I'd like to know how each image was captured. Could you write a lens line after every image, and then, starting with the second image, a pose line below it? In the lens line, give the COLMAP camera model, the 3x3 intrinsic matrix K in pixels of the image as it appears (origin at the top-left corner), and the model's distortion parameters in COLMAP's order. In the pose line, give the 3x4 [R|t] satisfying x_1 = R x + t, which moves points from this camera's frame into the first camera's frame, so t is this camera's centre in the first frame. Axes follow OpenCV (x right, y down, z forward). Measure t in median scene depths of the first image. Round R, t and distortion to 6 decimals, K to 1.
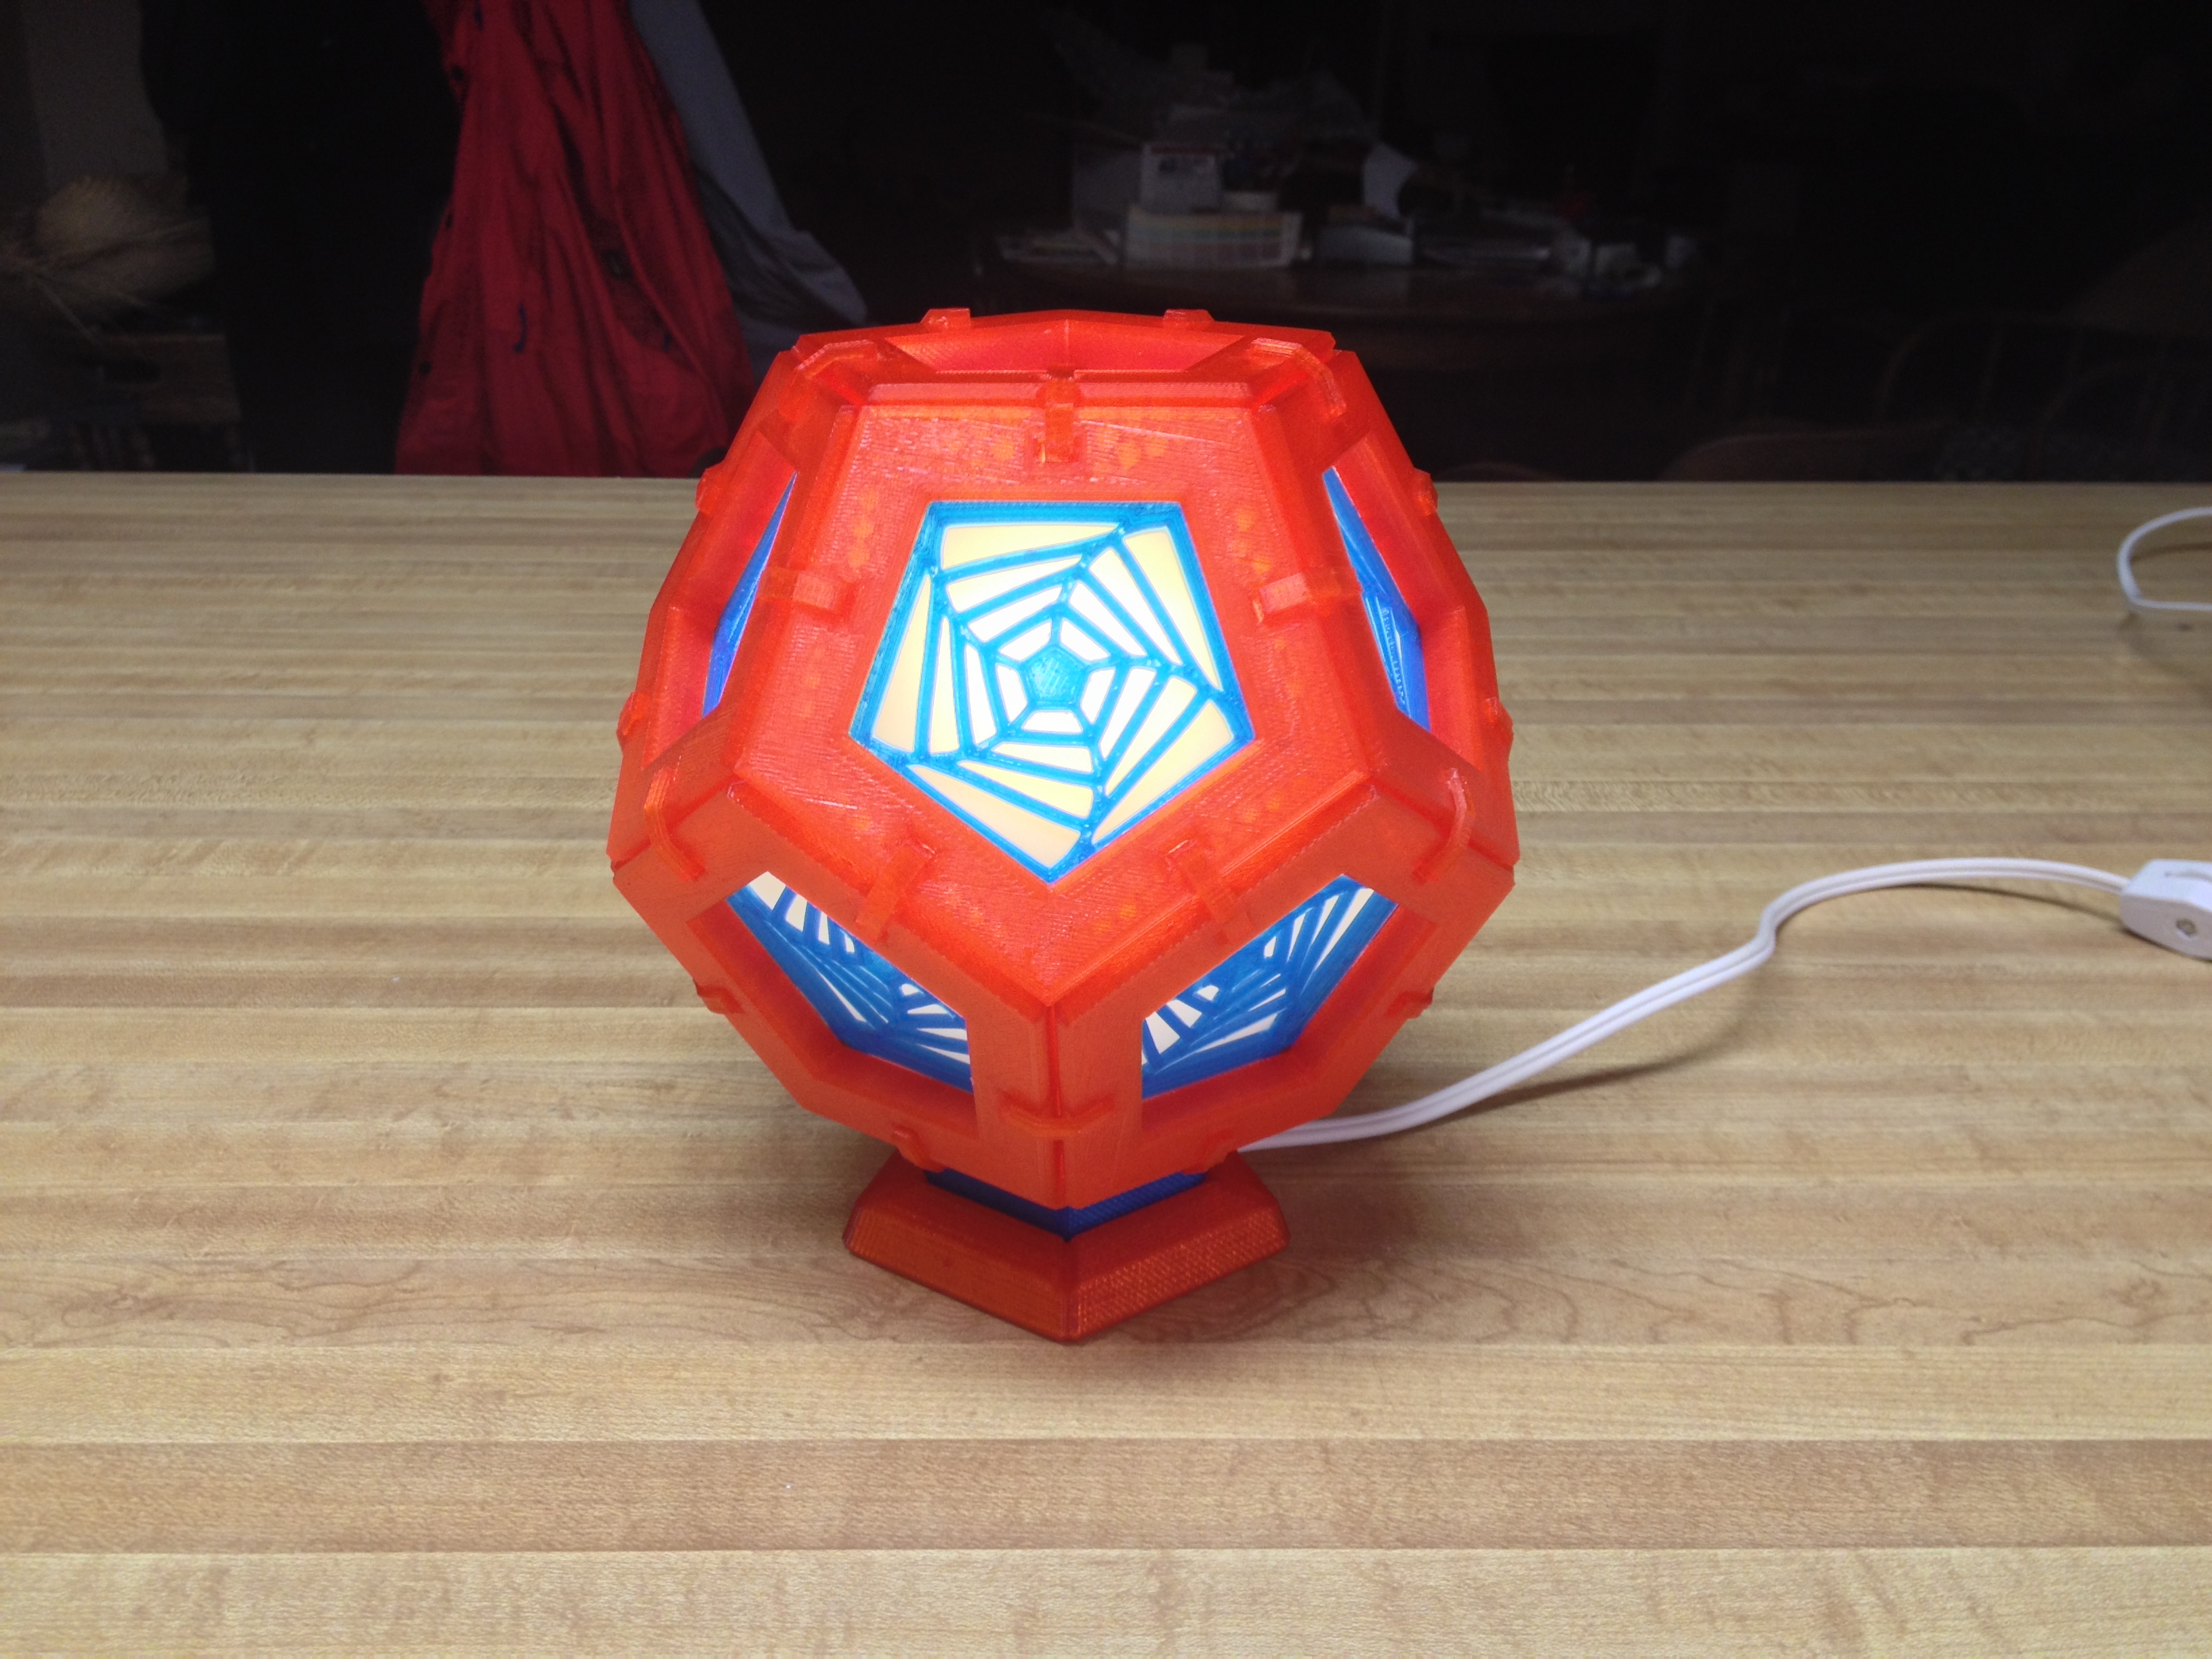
lens RADIAL K [[2233.6, 0, 1074.4], [0, 2233.6, 770.6], [0, 0, 1]] dist [-0.058110, 0.000000]
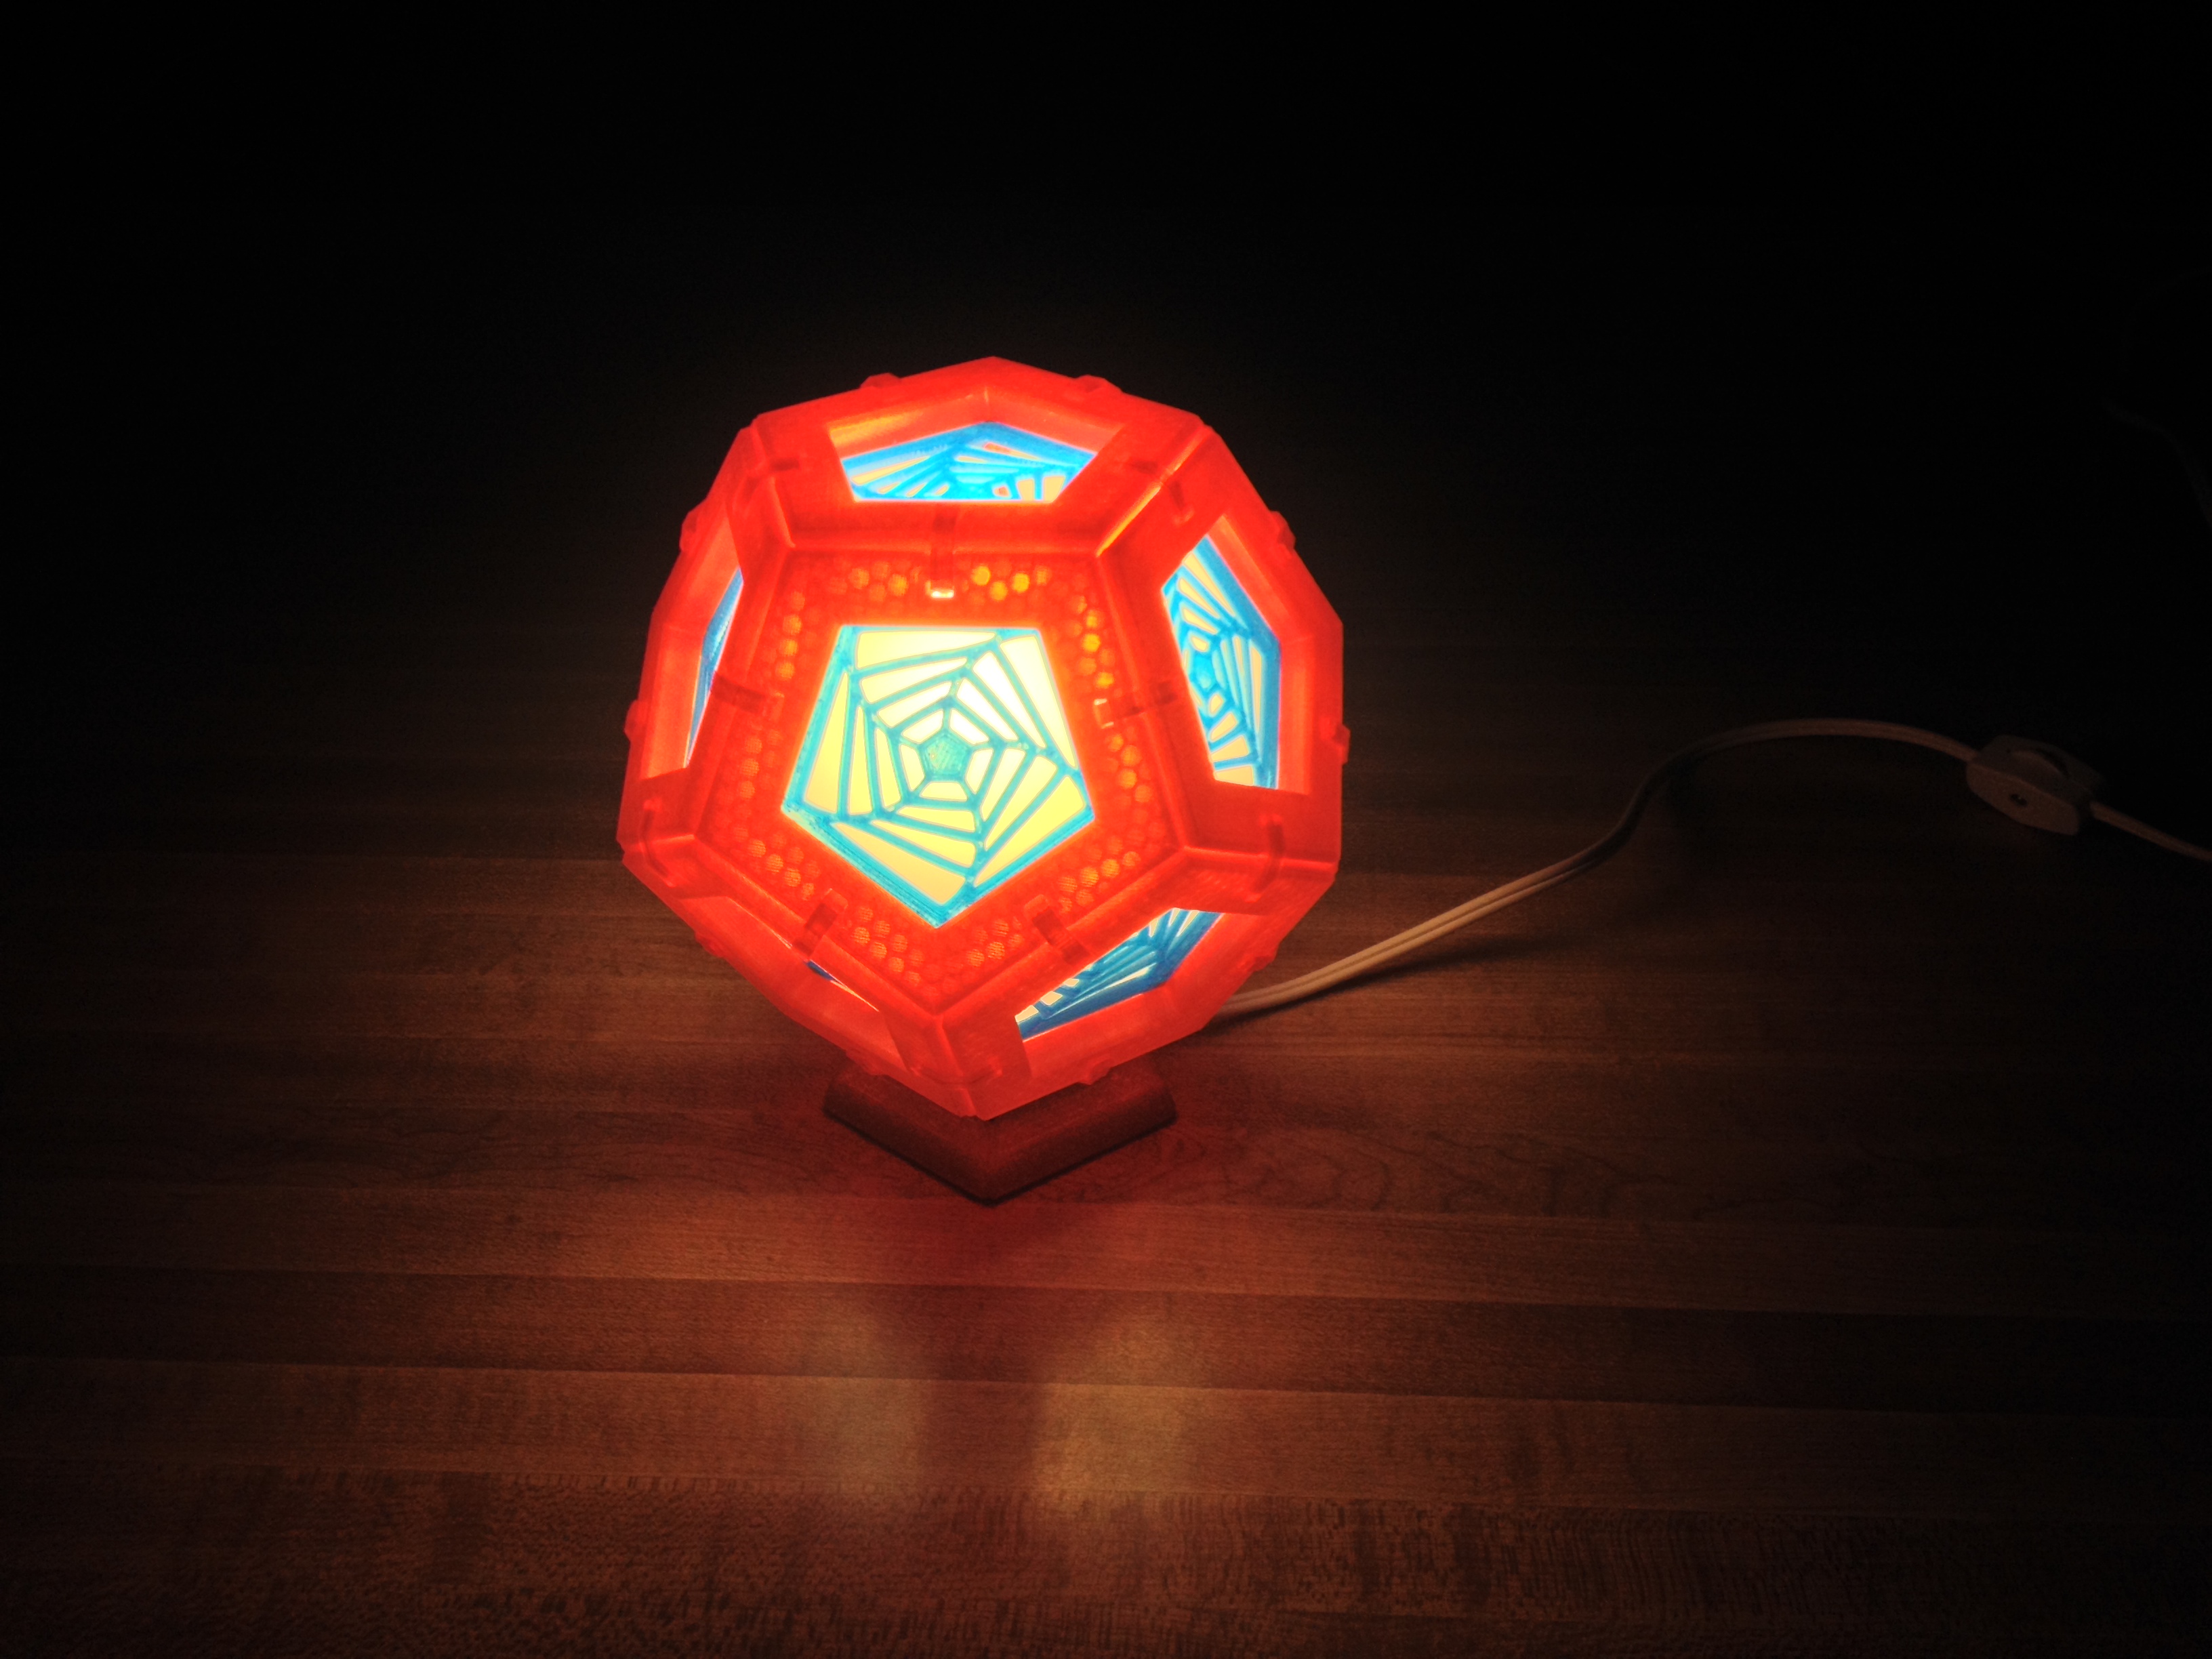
lens RADIAL K [[2233.6, 0, 1105.0], [0, 2233.6, 832.1], [0, 0, 1]] dist [-0.058110, 0.000000]
pose [[0.998351, 0.018652, -0.054298, 0.148636], [-0.004682, 0.969057, 0.246793, -0.307663], [0.057221, -0.246132, 0.967546, -0.230452]]
